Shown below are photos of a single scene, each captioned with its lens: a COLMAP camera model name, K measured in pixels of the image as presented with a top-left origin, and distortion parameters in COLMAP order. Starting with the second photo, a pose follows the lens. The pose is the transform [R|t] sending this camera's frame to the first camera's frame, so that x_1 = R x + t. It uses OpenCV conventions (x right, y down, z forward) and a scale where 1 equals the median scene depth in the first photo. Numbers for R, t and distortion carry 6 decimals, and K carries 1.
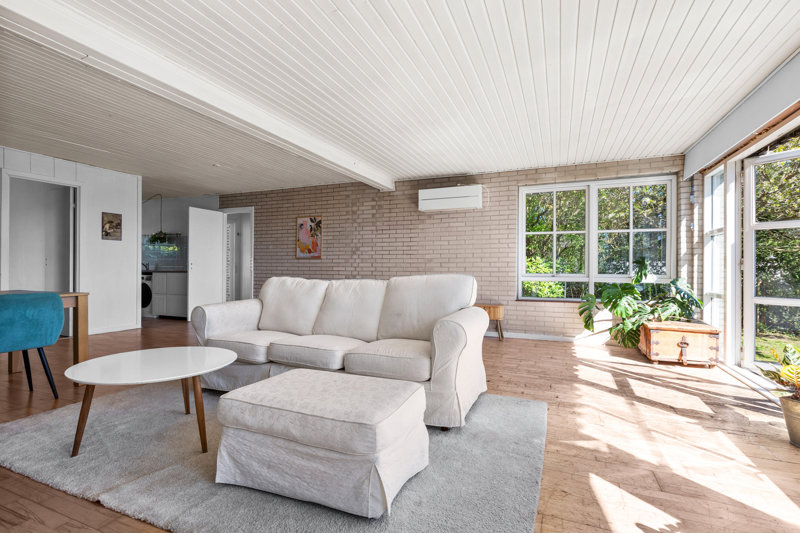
lens RADIAL K [[377.9, 0, 401.2], [0, 377.9, 267.3], [0, 0, 1]] dist [0.000124, 0.000094]
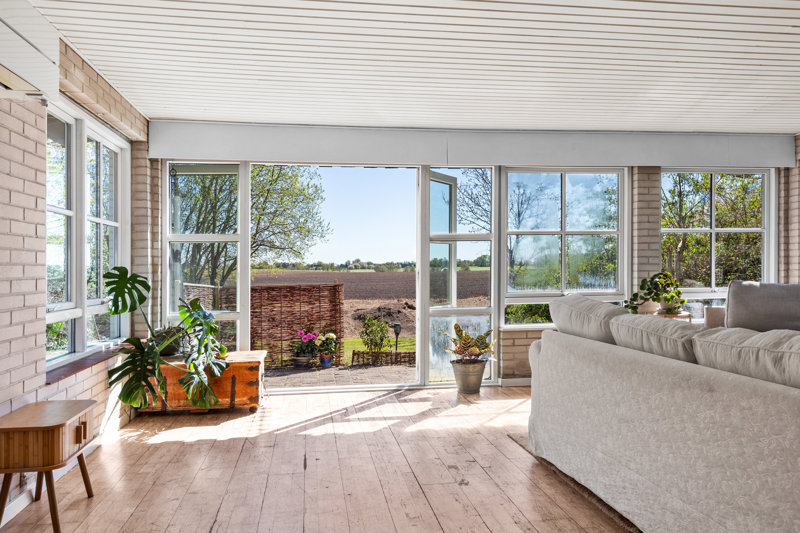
lens RADIAL K [[576.3, 0, 398.7], [0, 576.3, 268.4], [0, 0, 1]] dist [0.002560, 0.000968]
pose [[-0.528747, 0.002963, 0.848775, -0.378964], [0.004267, 0.999991, -0.000832, -0.024201], [-0.848769, 0.003182, -0.528754, 1.134037]]
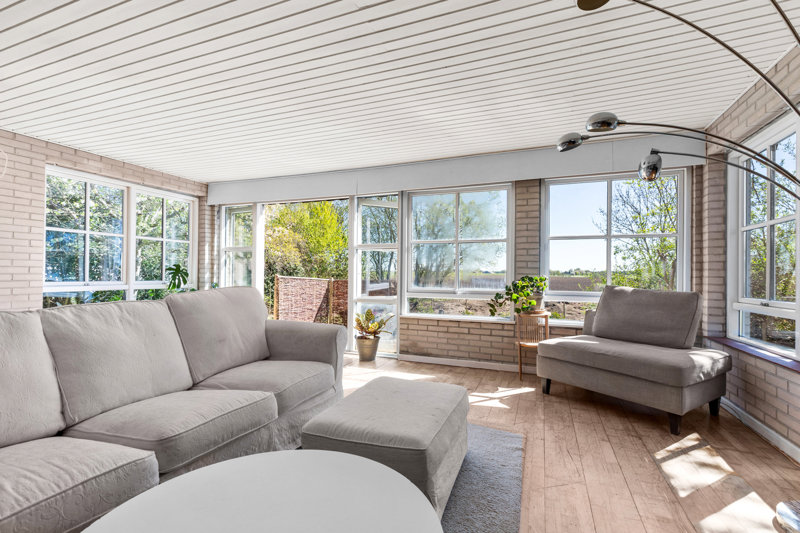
lens RADIAL K [[367.7, 0, 401.4], [0, 367.7, 270.2], [0, 0, 1]] dist [-0.000506, -0.001931]
pose [[-0.029533, 0.004724, 0.999553, -0.474487], [-0.017078, 0.999840, -0.005230, -0.017678], [-0.999418, -0.017225, -0.029448, 0.376033]]
